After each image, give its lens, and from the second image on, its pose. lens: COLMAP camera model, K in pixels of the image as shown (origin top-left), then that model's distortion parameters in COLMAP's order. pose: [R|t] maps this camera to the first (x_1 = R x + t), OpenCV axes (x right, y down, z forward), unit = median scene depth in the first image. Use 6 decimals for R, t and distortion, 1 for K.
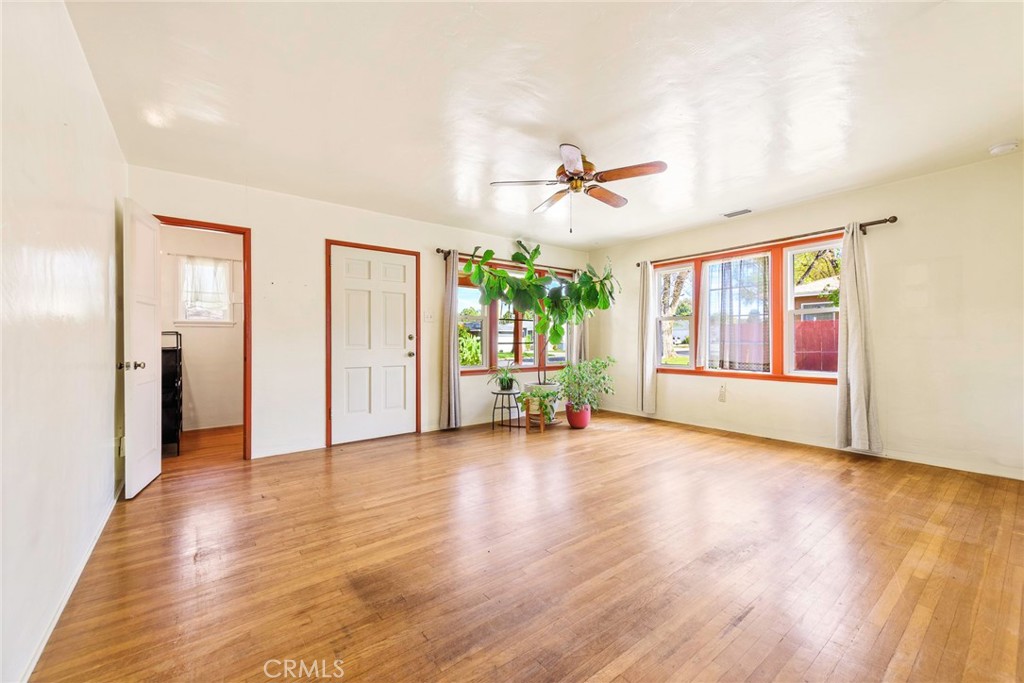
lens RADIAL K [[407.7, 0, 513.2], [0, 407.7, 340.2], [0, 0, 1]] dist [0.010961, -0.000608]
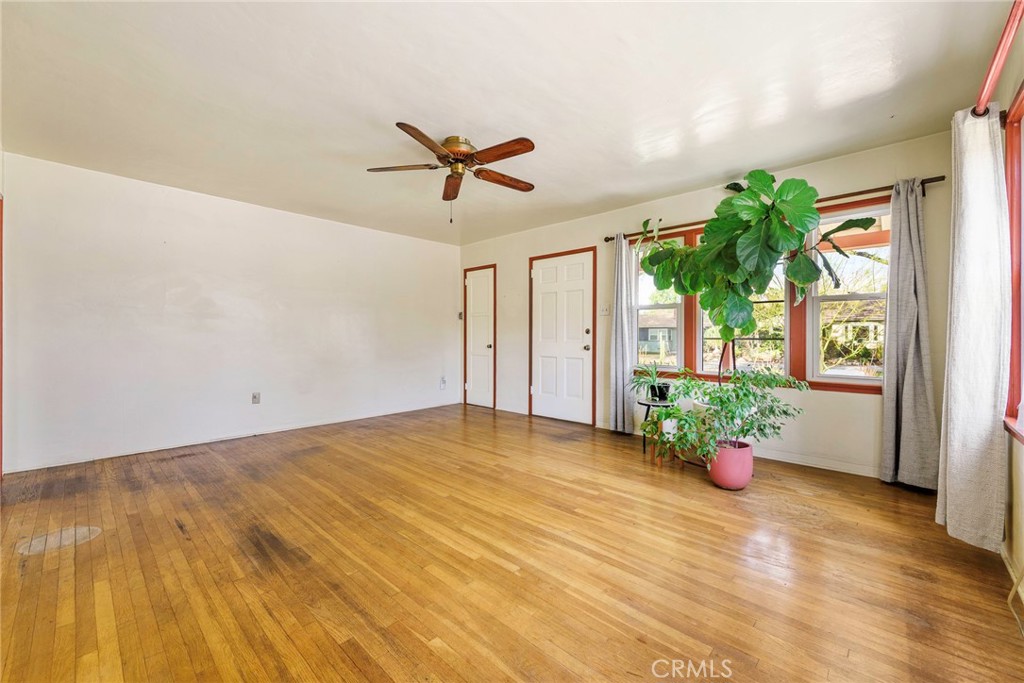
lens RADIAL K [[405.4, 0, 511.9], [0, 405.4, 337.4], [0, 0, 1]] dist [0.015606, 0.000031]
pose [[0.153110, 0.010951, -0.988149, 0.752106], [0.002595, 0.999931, 0.011484, -0.004771], [0.988206, -0.004323, 0.153071, 0.673236]]
